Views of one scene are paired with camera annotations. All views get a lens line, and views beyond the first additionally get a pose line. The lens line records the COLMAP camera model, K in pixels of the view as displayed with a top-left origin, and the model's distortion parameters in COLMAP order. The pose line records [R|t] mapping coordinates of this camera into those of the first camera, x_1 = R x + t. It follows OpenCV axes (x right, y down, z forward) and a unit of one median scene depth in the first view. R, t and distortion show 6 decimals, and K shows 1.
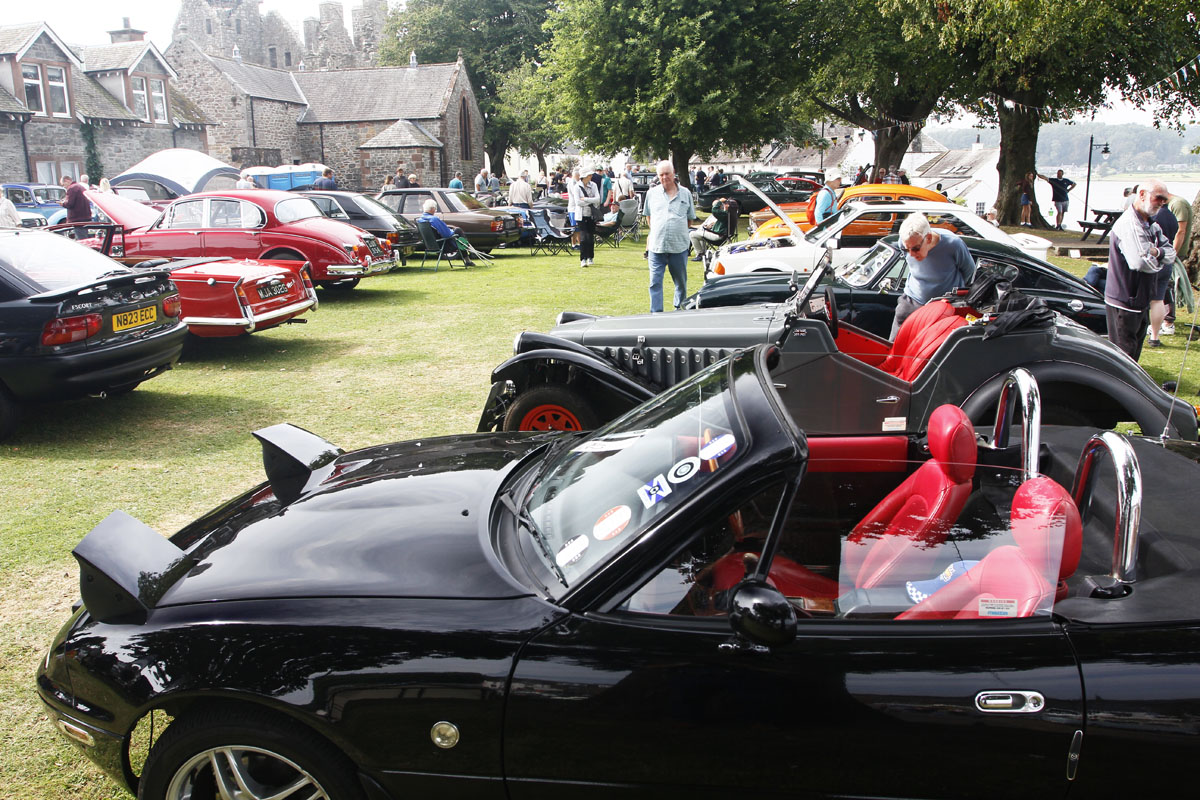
lens RADIAL K [[977.0, 0, 641.4], [0, 977.0, 399.3], [0, 0, 1]] dist [-0.063148, 0.005848]
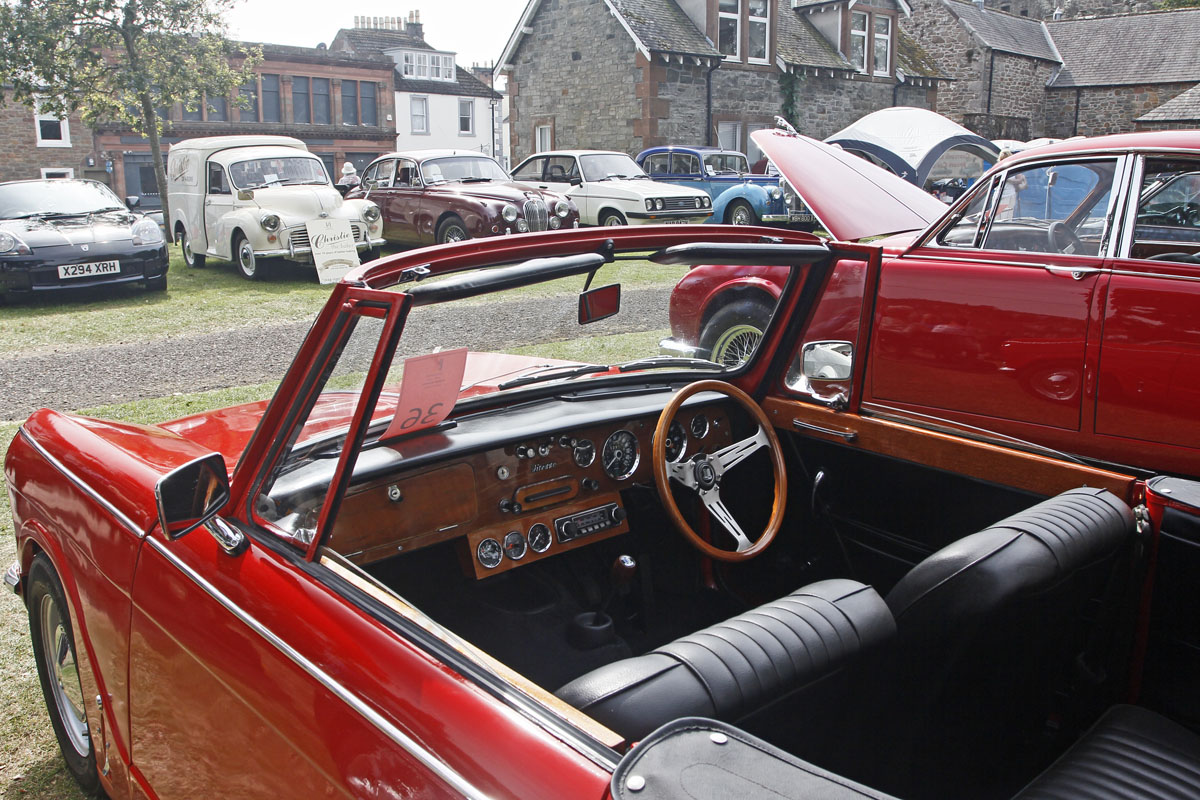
lens RADIAL K [[977.0, 0, 641.4], [0, 977.0, 399.3], [0, 0, 1]] dist [-0.063148, 0.005848]
pose [[0.792129, 0.155835, -0.590124, -0.179821], [-0.152185, 0.986748, 0.056291, -0.061110], [0.591076, 0.045218, 0.805348, 0.321680]]
